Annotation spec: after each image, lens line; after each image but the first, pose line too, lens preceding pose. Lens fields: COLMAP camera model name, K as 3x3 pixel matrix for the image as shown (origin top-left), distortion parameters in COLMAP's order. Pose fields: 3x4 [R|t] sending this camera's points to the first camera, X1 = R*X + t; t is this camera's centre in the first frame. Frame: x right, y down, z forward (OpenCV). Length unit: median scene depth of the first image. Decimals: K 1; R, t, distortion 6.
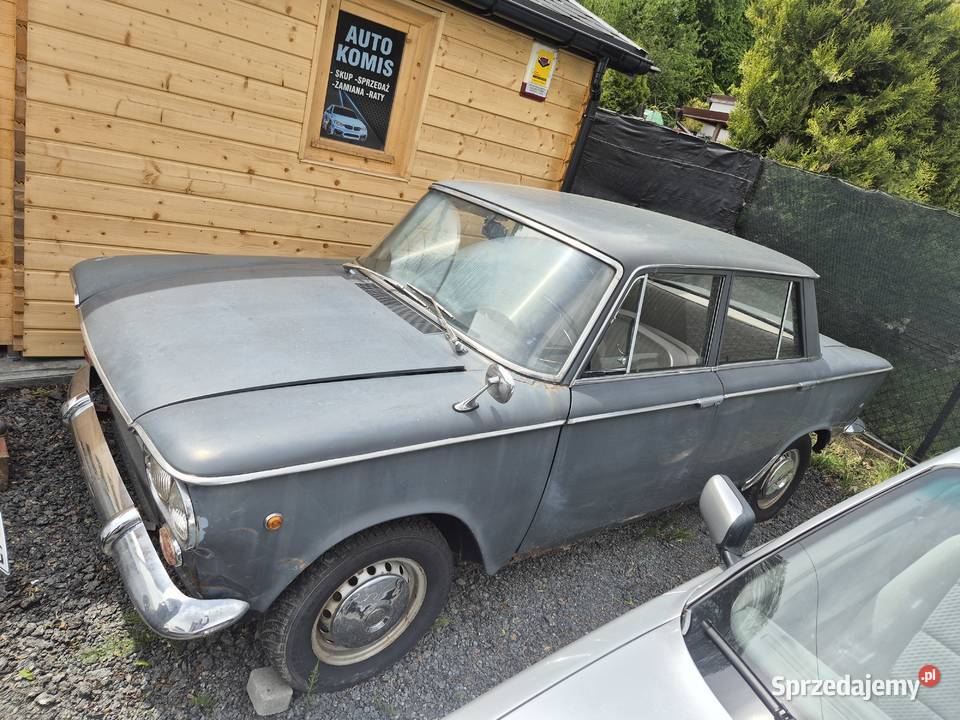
lens RADIAL K [[650.6, 0, 476.9], [0, 650.6, 358.2], [0, 0, 1]] dist [0.039220, -0.027210]
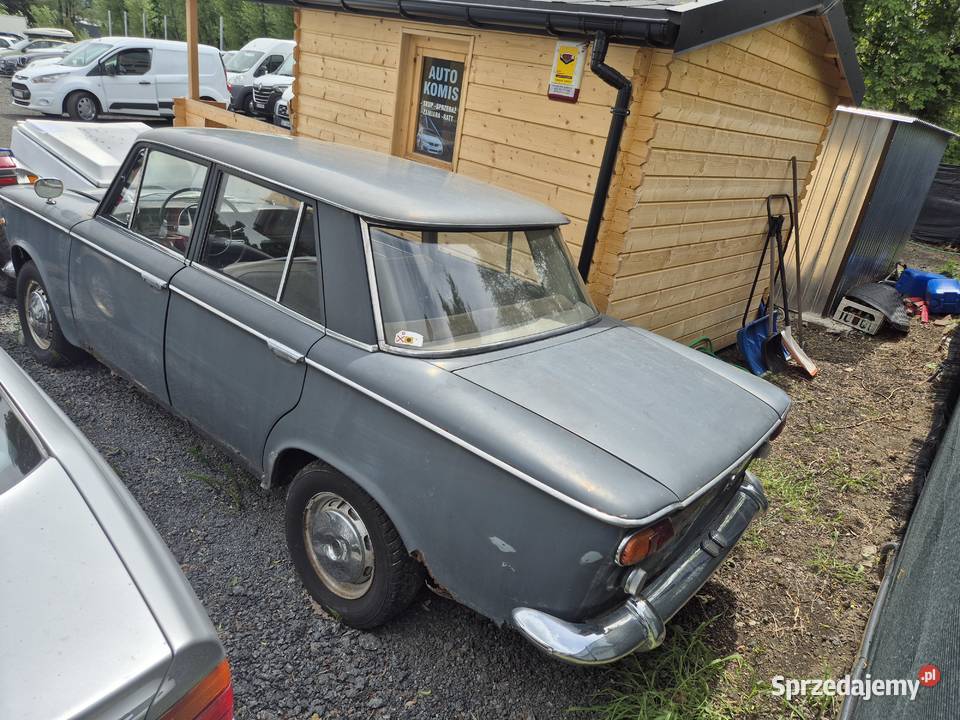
lens RADIAL K [[650.6, 0, 481.8], [0, 650.6, 360.7], [0, 0, 1]] dist [0.039220, -0.027210]
pose [[0.264769, 0.150011, -0.952572, 1.113607], [-0.446477, 0.894638, 0.016788, -0.044271], [0.854725, 0.420857, 0.303849, 0.890410]]
